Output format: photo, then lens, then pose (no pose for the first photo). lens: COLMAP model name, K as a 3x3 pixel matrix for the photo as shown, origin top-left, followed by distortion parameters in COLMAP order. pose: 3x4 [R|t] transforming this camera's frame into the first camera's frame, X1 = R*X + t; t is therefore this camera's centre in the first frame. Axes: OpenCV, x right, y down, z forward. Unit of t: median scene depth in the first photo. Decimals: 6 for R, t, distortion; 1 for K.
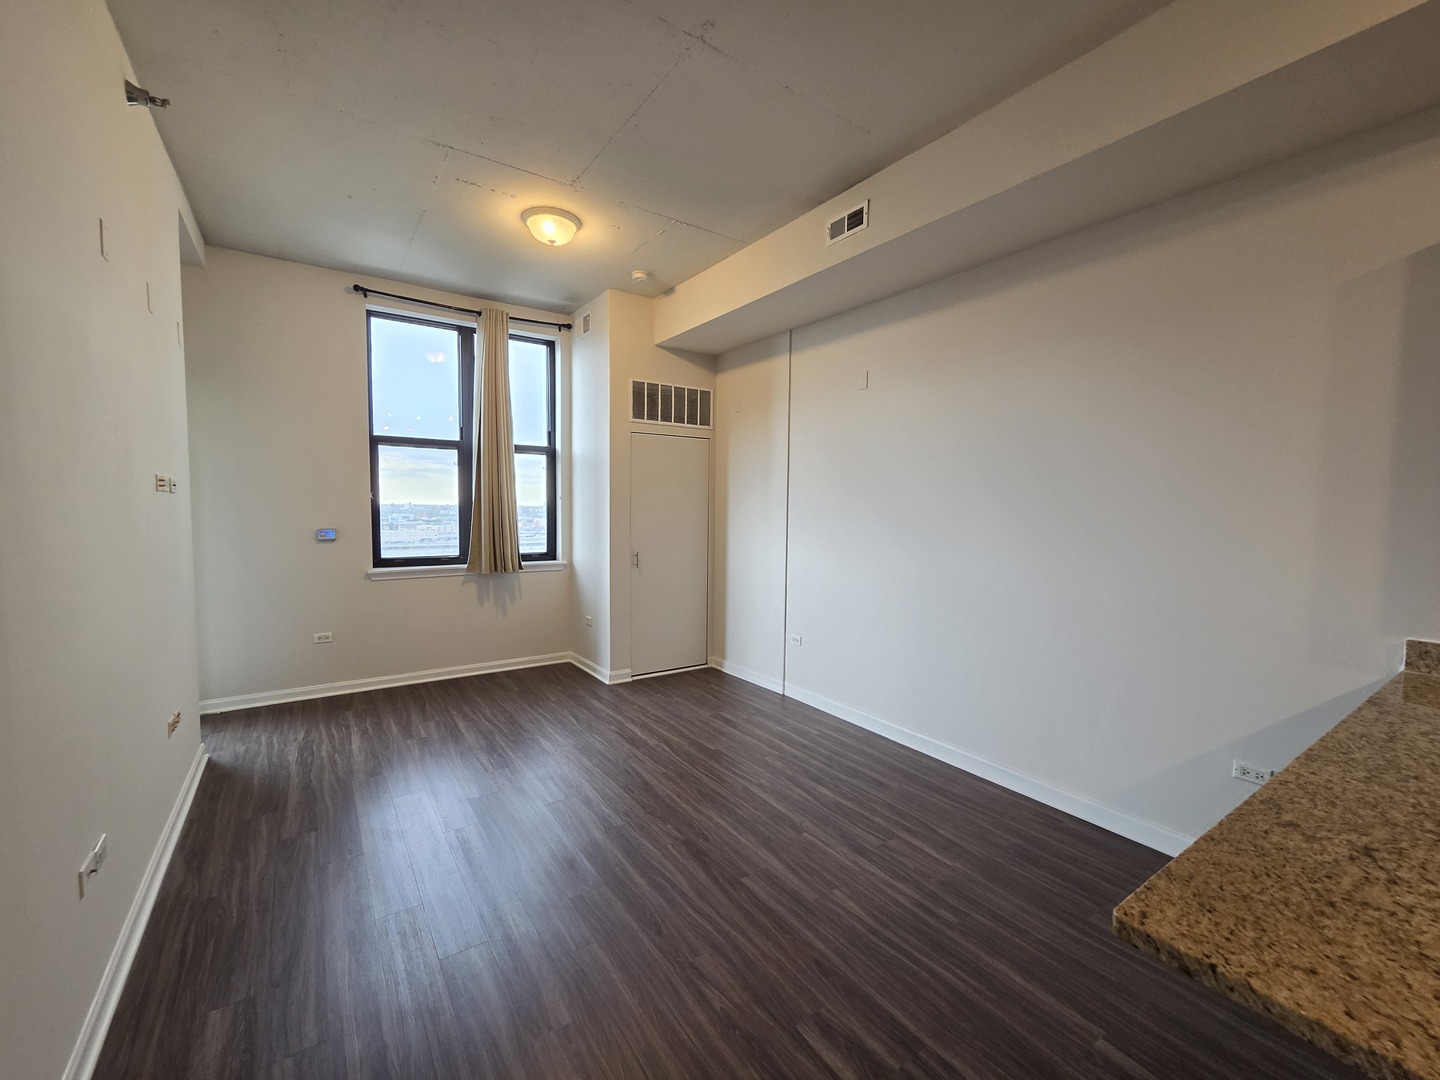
lens RADIAL K [[596.8, 0, 720.9], [0, 596.8, 537.9], [0, 0, 1]] dist [0.006318, 0.000389]
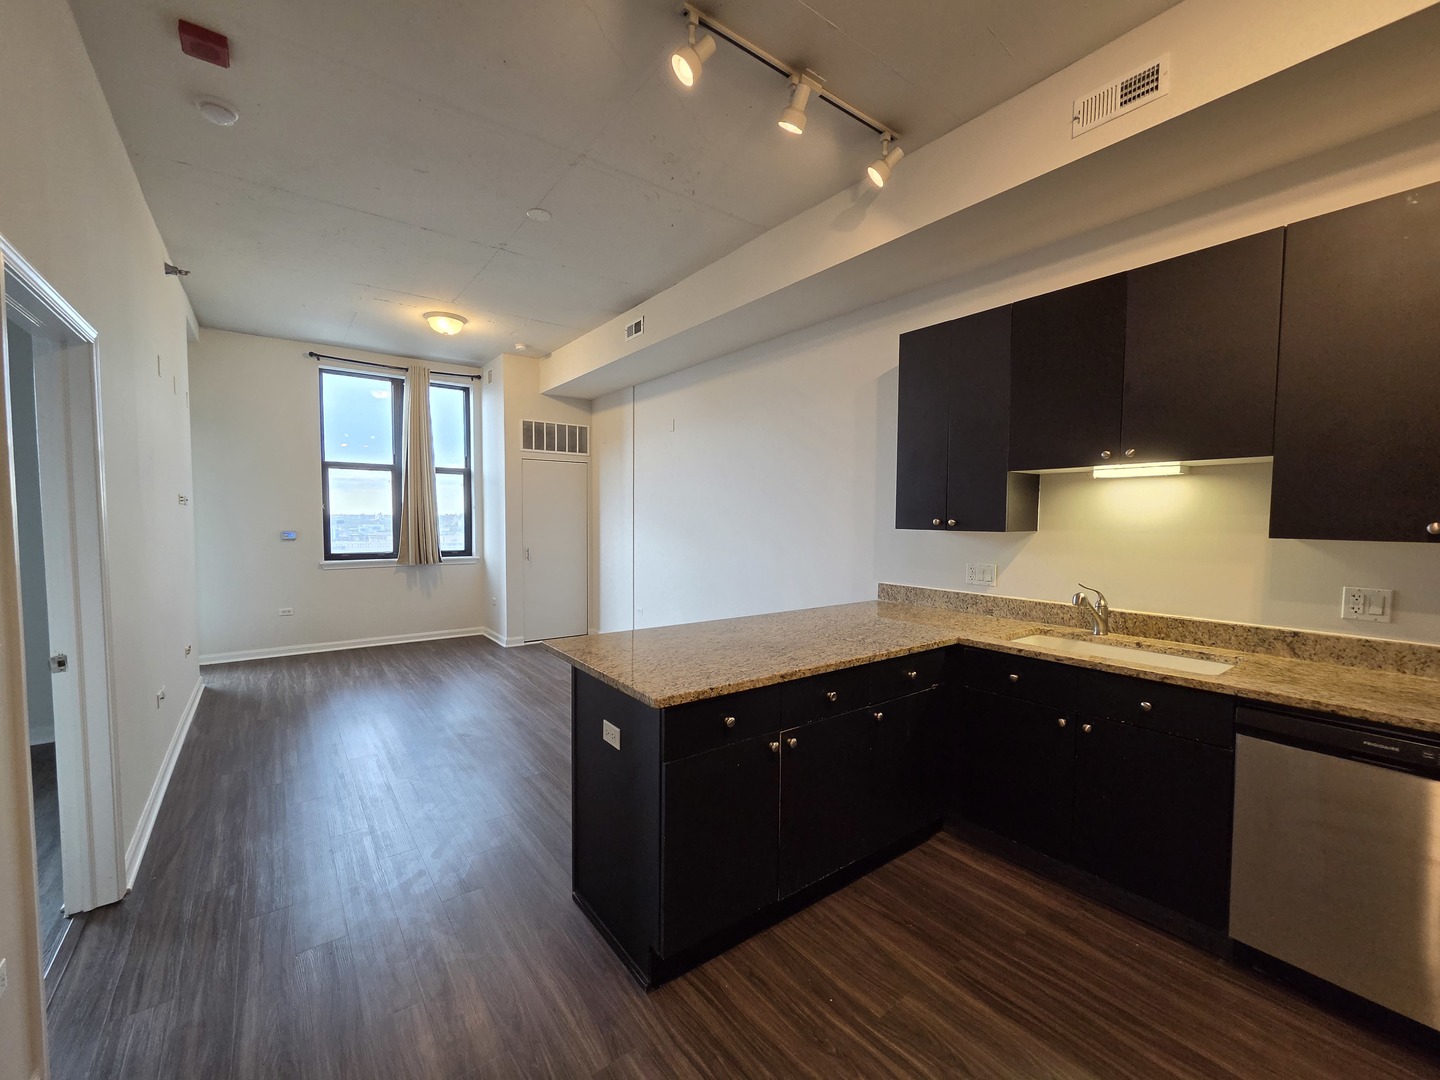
lens RADIAL K [[596.8, 0, 717.9], [0, 596.8, 544.3], [0, 0, 1]] dist [0.006318, 0.000389]
pose [[0.999470, -0.004254, 0.032284, 0.258573], [0.004450, 0.999972, -0.005993, 0.026145], [-0.032258, 0.006134, 0.999461, -0.372250]]
